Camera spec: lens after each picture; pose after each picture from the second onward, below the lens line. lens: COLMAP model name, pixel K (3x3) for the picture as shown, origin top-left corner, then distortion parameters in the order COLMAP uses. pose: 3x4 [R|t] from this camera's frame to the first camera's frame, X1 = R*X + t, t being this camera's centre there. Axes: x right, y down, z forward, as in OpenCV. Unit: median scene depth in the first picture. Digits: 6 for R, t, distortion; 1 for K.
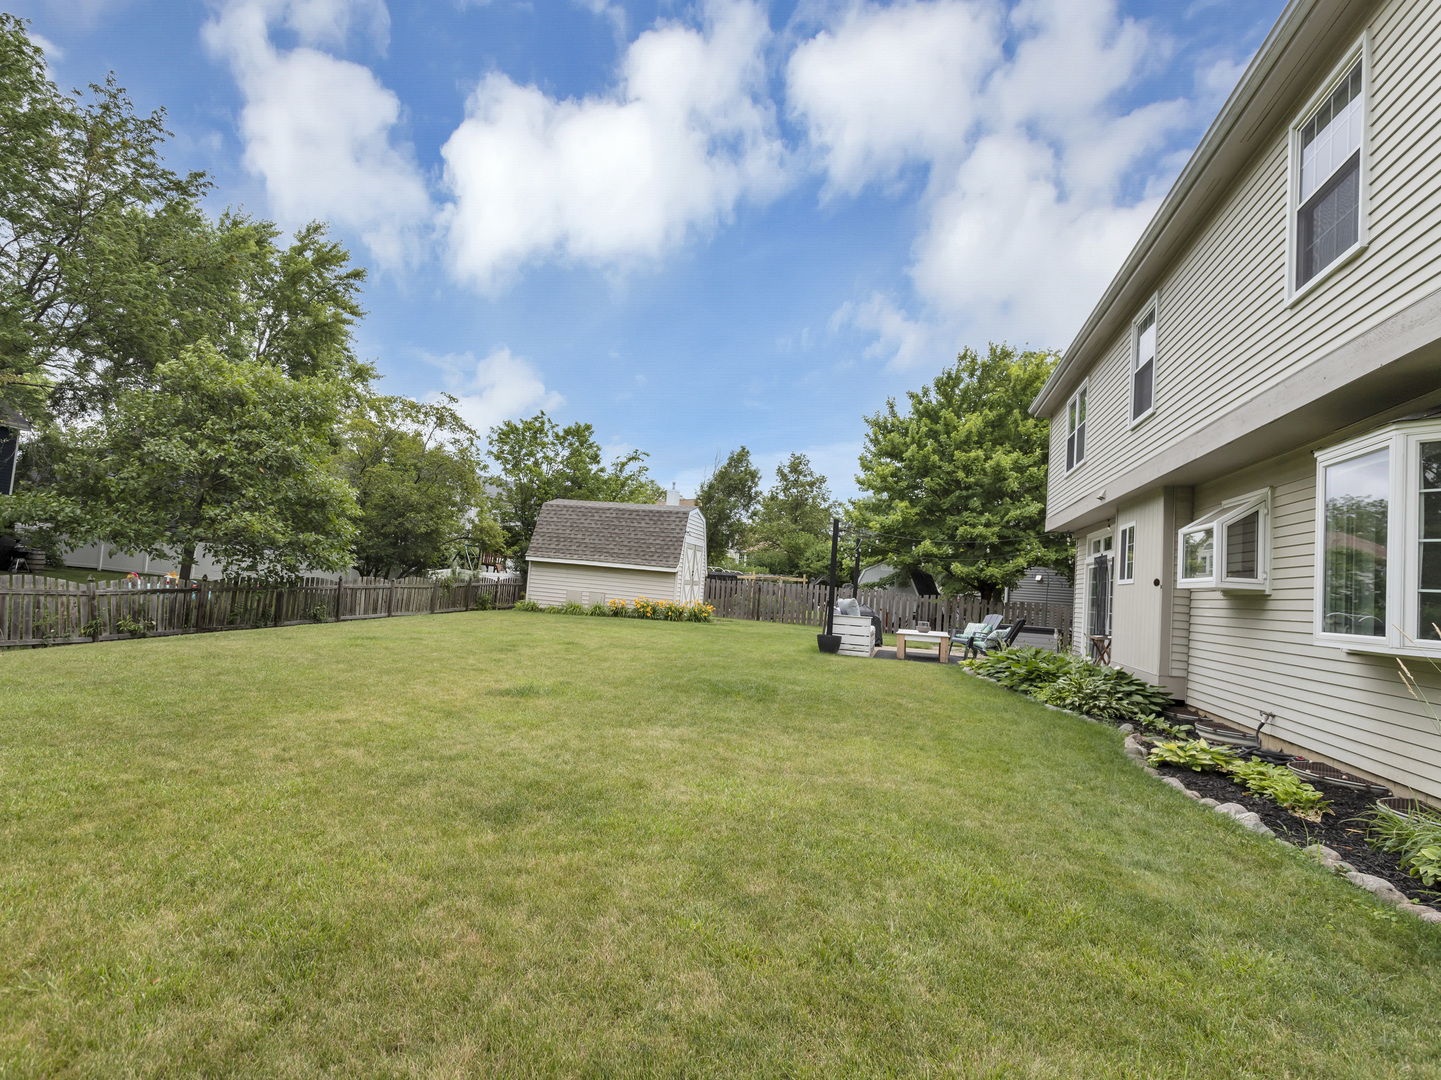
lens RADIAL K [[718.3, 0, 720.5], [0, 718.3, 540.0], [0, 0, 1]] dist [0.001322, 0.000274]
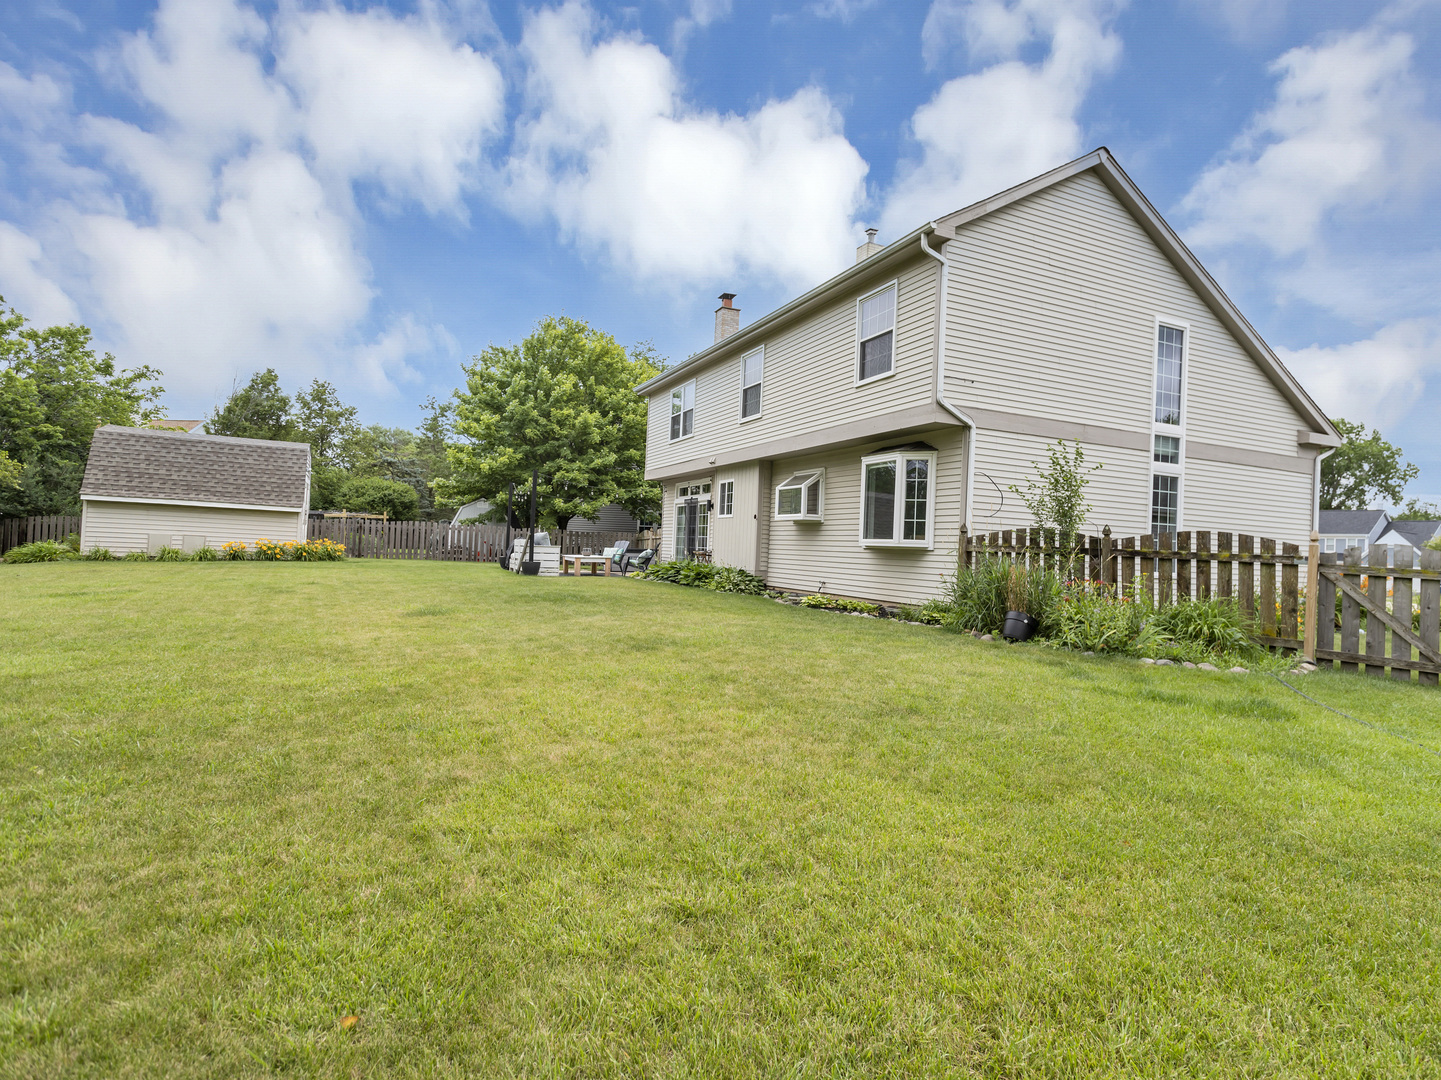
lens RADIAL K [[702.6, 0, 720.5], [0, 702.6, 540.0], [0, 0, 1]] dist [-0.001783, -0.000068]
pose [[0.762478, -0.038260, 0.645882, -0.240862], [-0.022878, 0.996032, 0.086010, -0.012268], [-0.646610, -0.080357, 0.758576, -0.096317]]
